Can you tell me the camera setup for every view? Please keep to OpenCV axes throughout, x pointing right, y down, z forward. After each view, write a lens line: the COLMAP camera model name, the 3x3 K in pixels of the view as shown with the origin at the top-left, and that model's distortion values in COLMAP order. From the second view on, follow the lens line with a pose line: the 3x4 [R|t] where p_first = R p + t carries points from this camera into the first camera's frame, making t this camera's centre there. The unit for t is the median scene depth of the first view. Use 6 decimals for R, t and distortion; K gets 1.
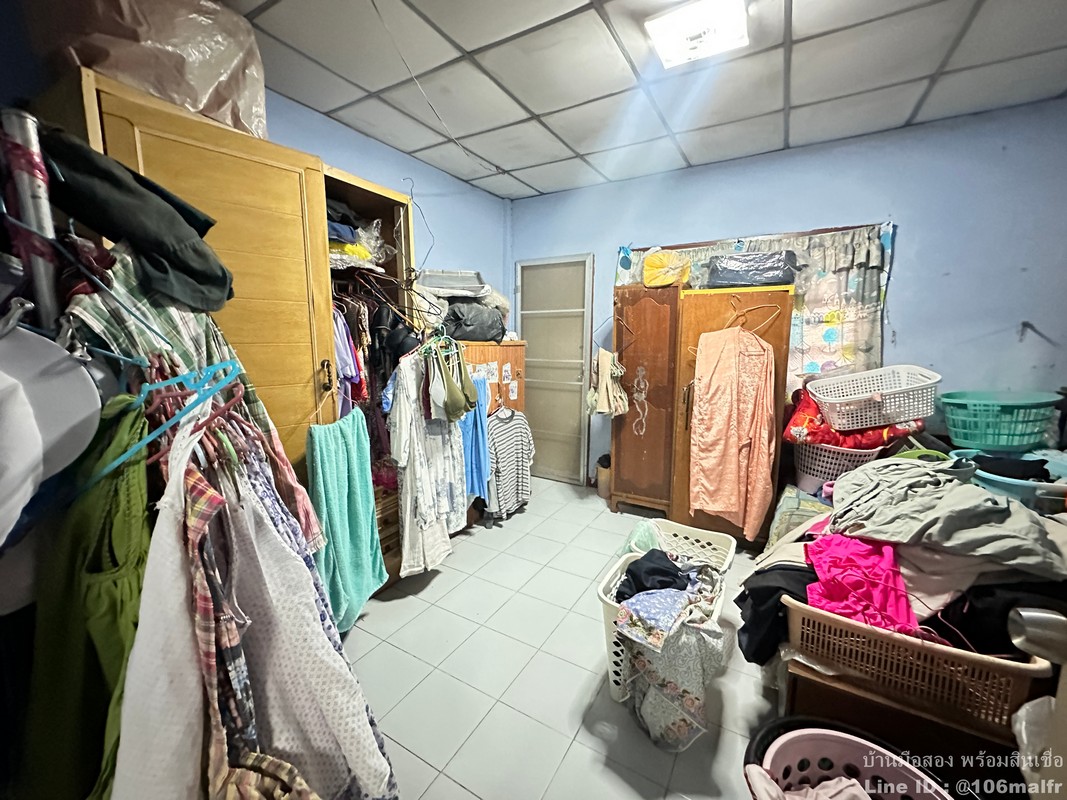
lens RADIAL K [[430.4, 0, 533.1], [0, 430.4, 399.6], [0, 0, 1]] dist [0.000241, 0.001177]
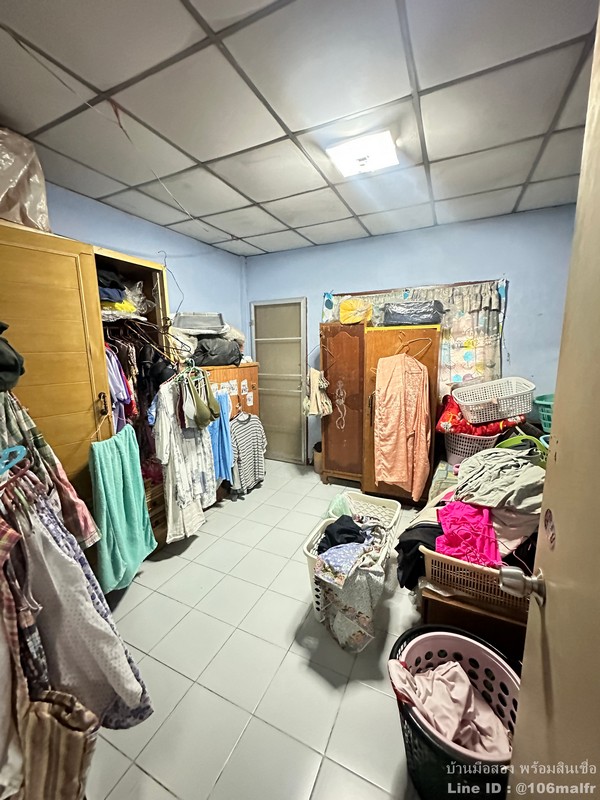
lens RADIAL K [[322.7, 0, 299.1], [0, 322.7, 399.3], [0, 0, 1]] dist [0.000241, 0.001177]
pose [[0.996688, -0.030907, 0.075220, 0.057097], [0.029501, 0.999370, 0.019742, -0.063887], [-0.075782, -0.017458, 0.996972, -0.061844]]
